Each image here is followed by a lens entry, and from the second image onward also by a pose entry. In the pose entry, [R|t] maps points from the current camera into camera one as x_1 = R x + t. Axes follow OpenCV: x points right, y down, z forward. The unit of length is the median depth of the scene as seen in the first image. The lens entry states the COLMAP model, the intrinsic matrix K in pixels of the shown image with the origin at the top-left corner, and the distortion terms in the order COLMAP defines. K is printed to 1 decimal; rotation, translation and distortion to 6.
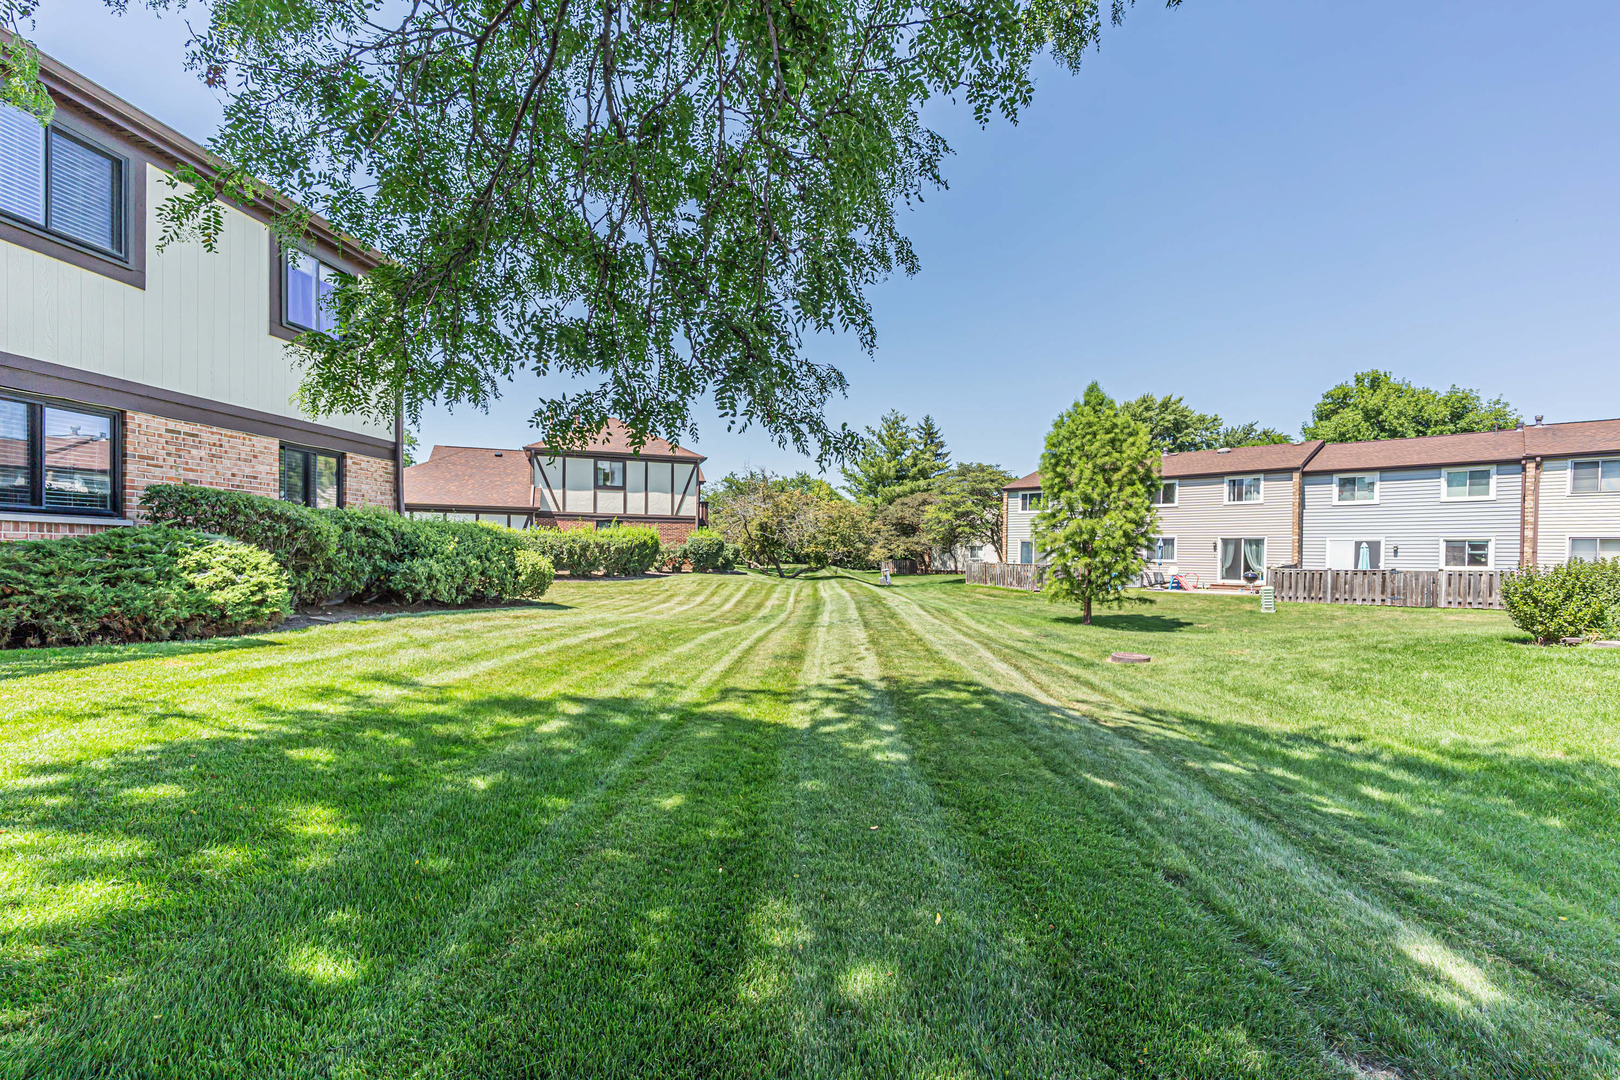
lens RADIAL K [[697.4, 0, 822.6], [0, 697.4, 546.4], [0, 0, 1]] dist [-0.006882, -0.000261]
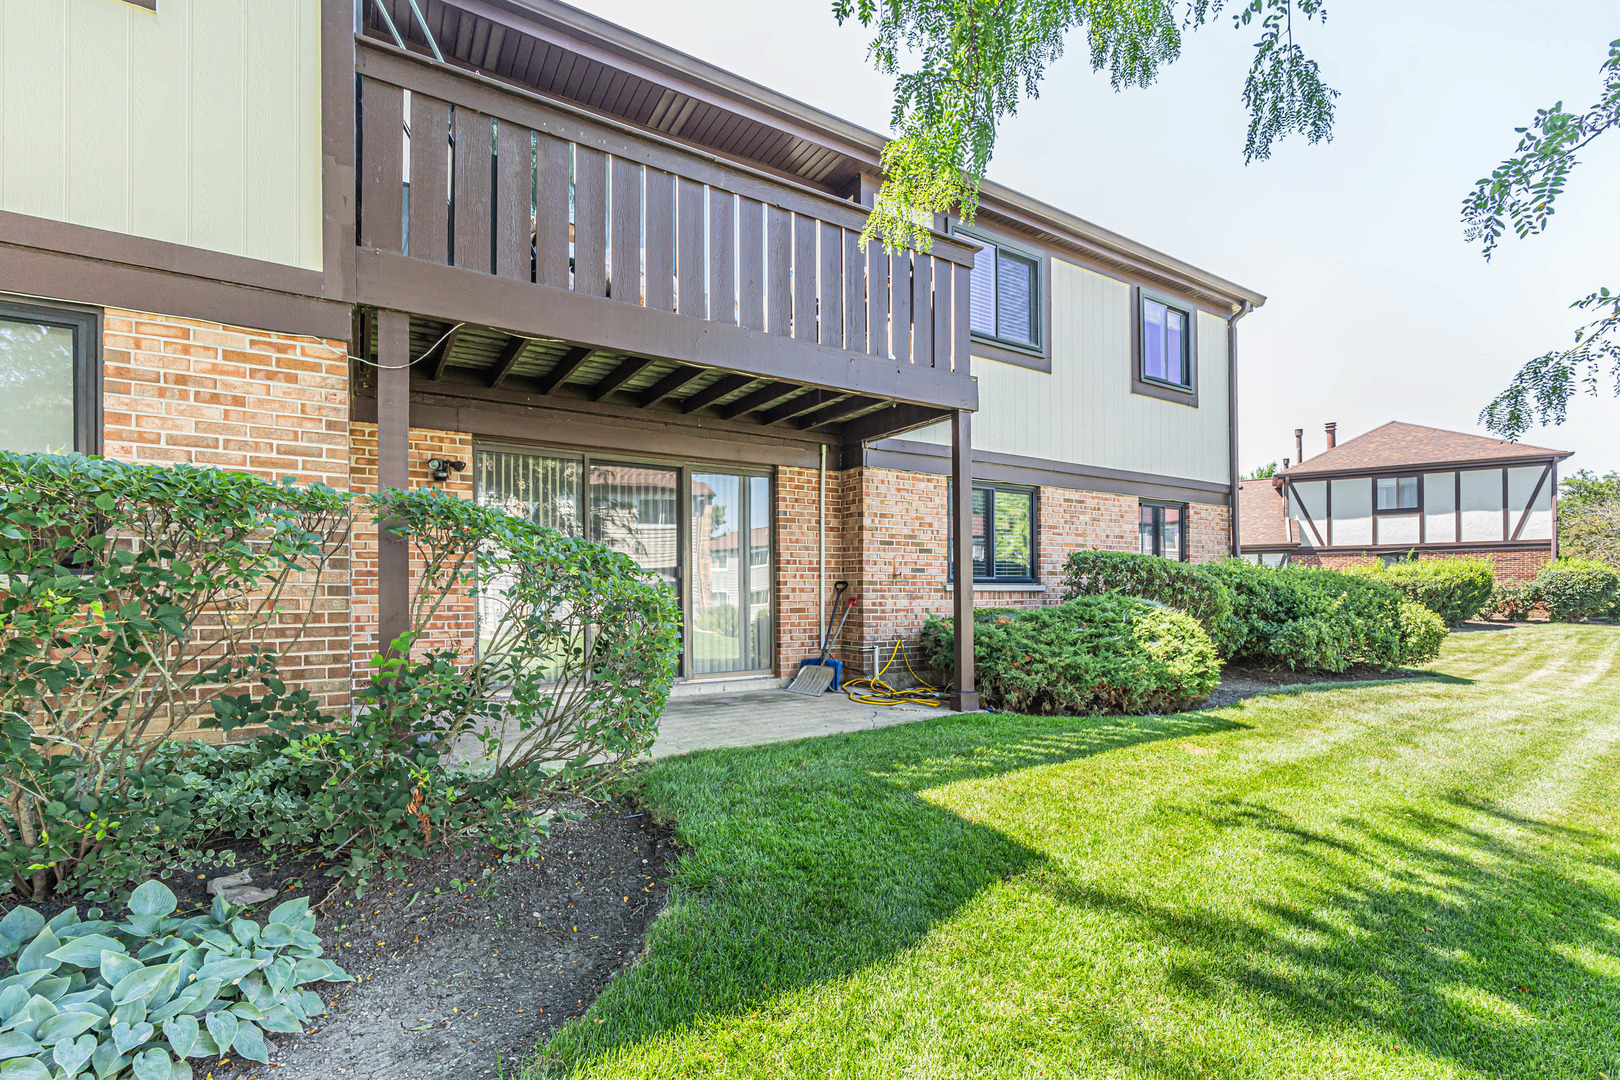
lens RADIAL K [[711.8, 0, 806.5], [0, 711.8, 569.0], [0, 0, 1]] dist [-0.026326, 0.000045]
pose [[0.621048, -0.043086, -0.782587, -0.343344], [0.026338, 0.999071, -0.034103, -0.034459], [0.783330, 0.000568, 0.621606, 0.008847]]
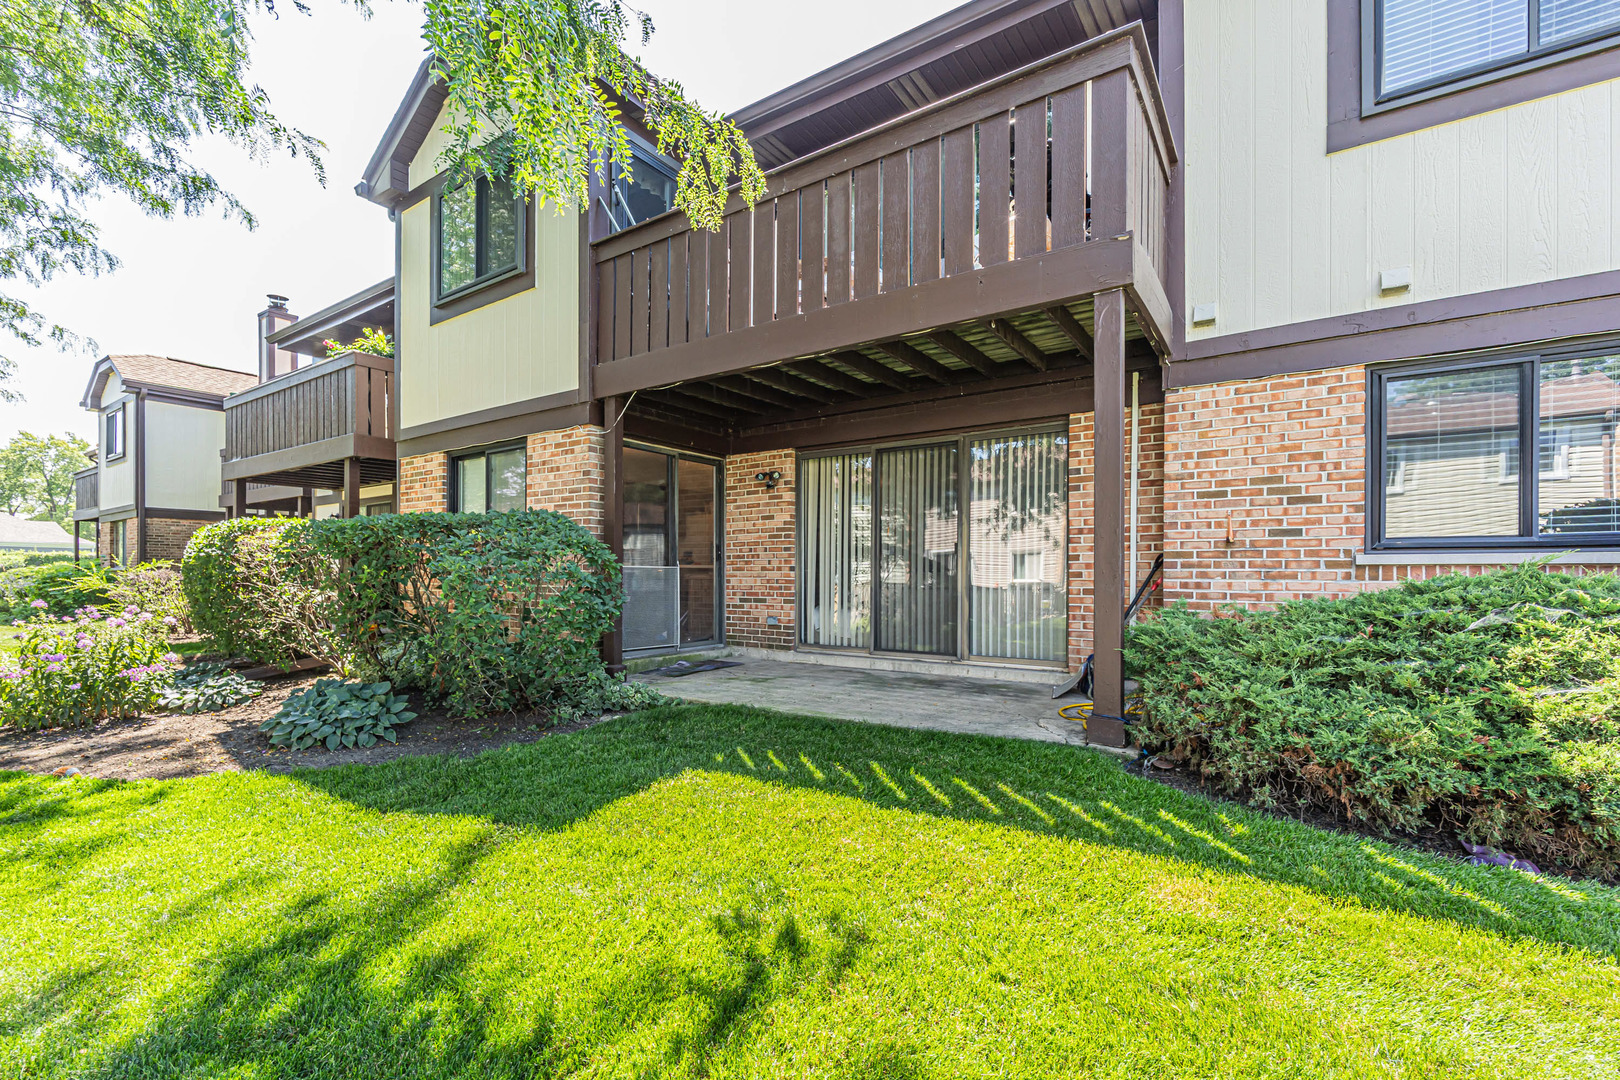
lens RADIAL K [[711.8, 0, 806.5], [0, 711.8, 569.0], [0, 0, 1]] dist [-0.026326, 0.000045]
pose [[-0.465527, -0.025498, -0.884666, -0.293367], [0.007525, 0.999435, -0.032765, -0.014250], [0.885002, -0.021910, -0.465072, 0.657479]]
